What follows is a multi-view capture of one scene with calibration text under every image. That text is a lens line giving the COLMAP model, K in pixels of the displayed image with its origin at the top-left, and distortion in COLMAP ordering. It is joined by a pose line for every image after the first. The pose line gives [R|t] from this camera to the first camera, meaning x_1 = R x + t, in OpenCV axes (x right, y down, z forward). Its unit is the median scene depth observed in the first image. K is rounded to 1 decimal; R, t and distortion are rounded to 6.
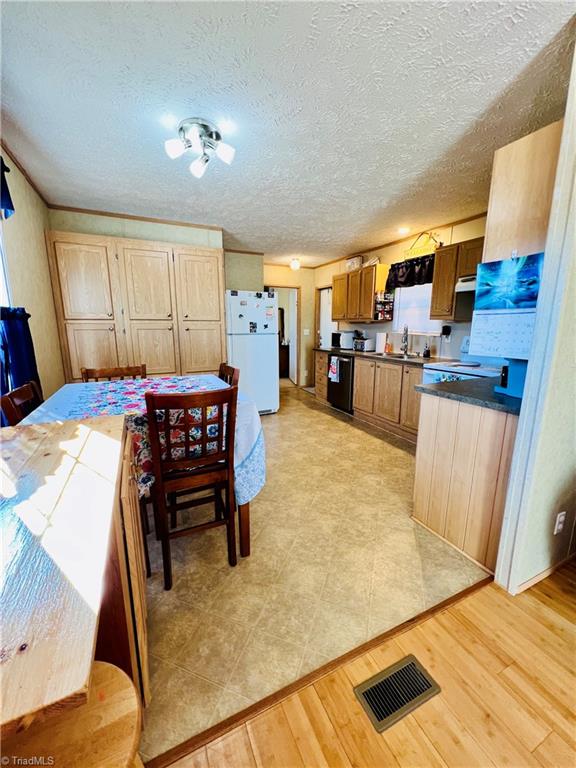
lens RADIAL K [[307.9, 0, 286.1], [0, 307.9, 382.7], [0, 0, 1]] dist [0.000204, 0.000073]
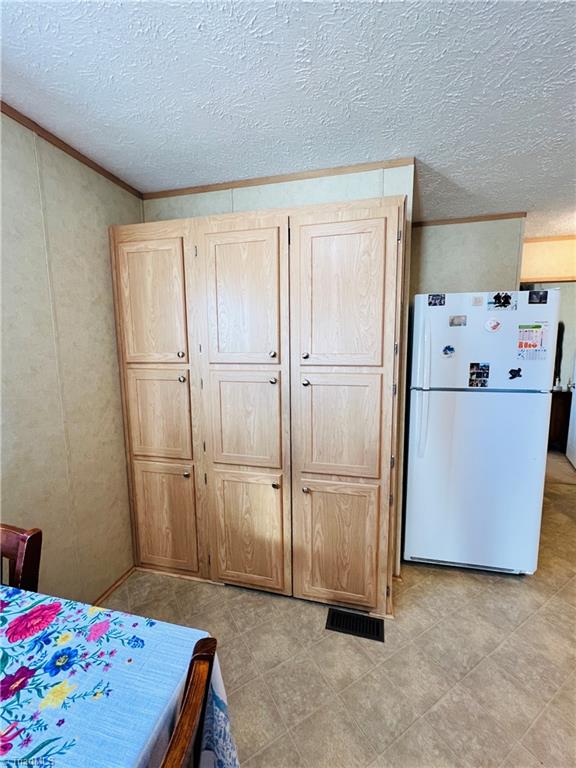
lens RADIAL K [[326.9, 0, 288.0], [0, 326.9, 384.0], [0, 0, 1]] dist [-0.000703, -0.000138]
pose [[0.772079, 0.072765, -0.631347, -0.028828], [-0.110076, 0.993720, -0.020083, -0.156856], [0.625921, 0.085002, 0.775240, 0.585398]]
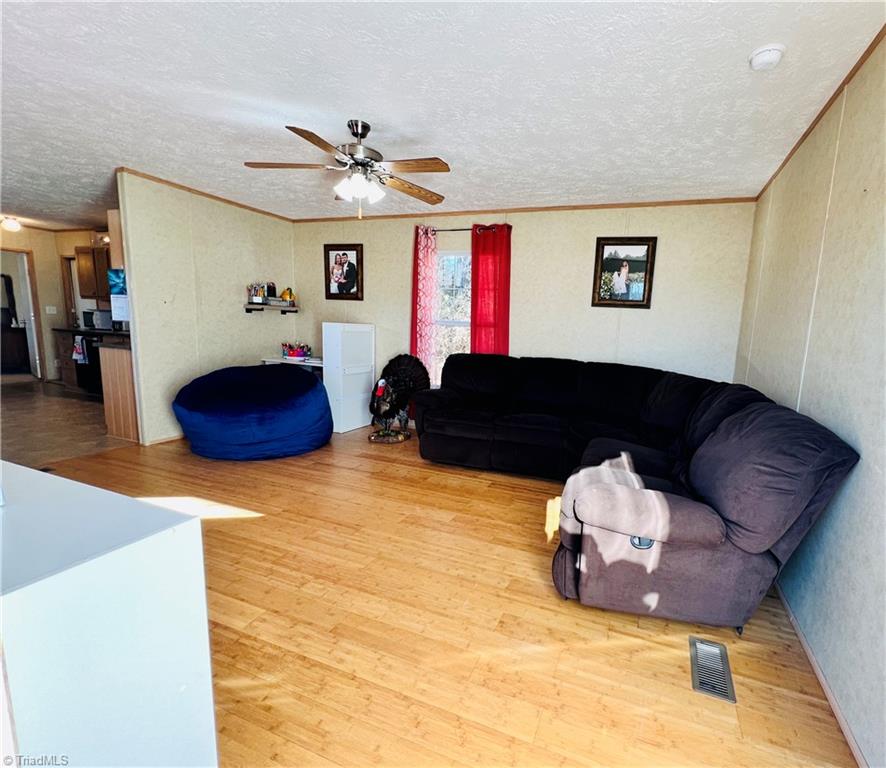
lens RADIAL K [[412.2, 0, 511.6], [0, 412.2, 383.1], [0, 0, 1]] dist [0.001455, 0.000247]
pose [[0.698305, -0.071419, 0.712229, 0.227588], [0.087507, 0.996064, 0.014086, 0.201562], [-0.710432, 0.052489, 0.701806, -1.044320]]
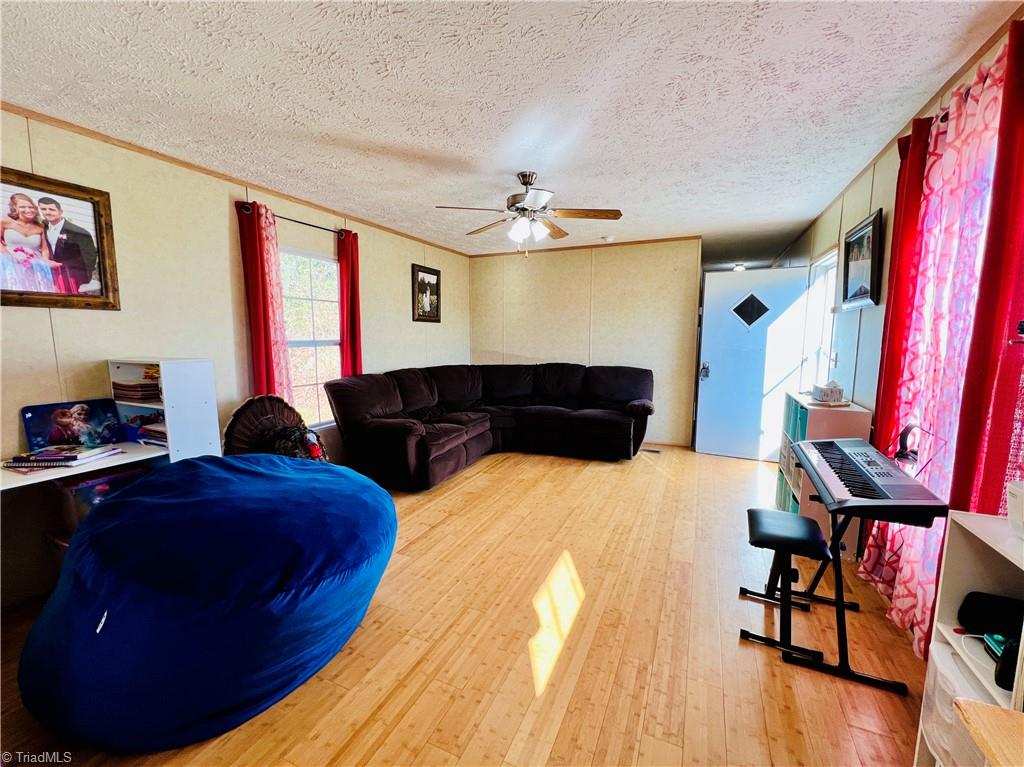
lens RADIAL K [[424.4, 0, 509.0], [0, 424.4, 384.1], [0, 0, 1]] dist [0.000158, 0.000015]
pose [[-0.645138, -0.093082, 0.758375, -0.060507], [0.138607, 0.961826, 0.235964, -0.065250], [-0.751388, 0.257346, -0.607609, 0.271431]]
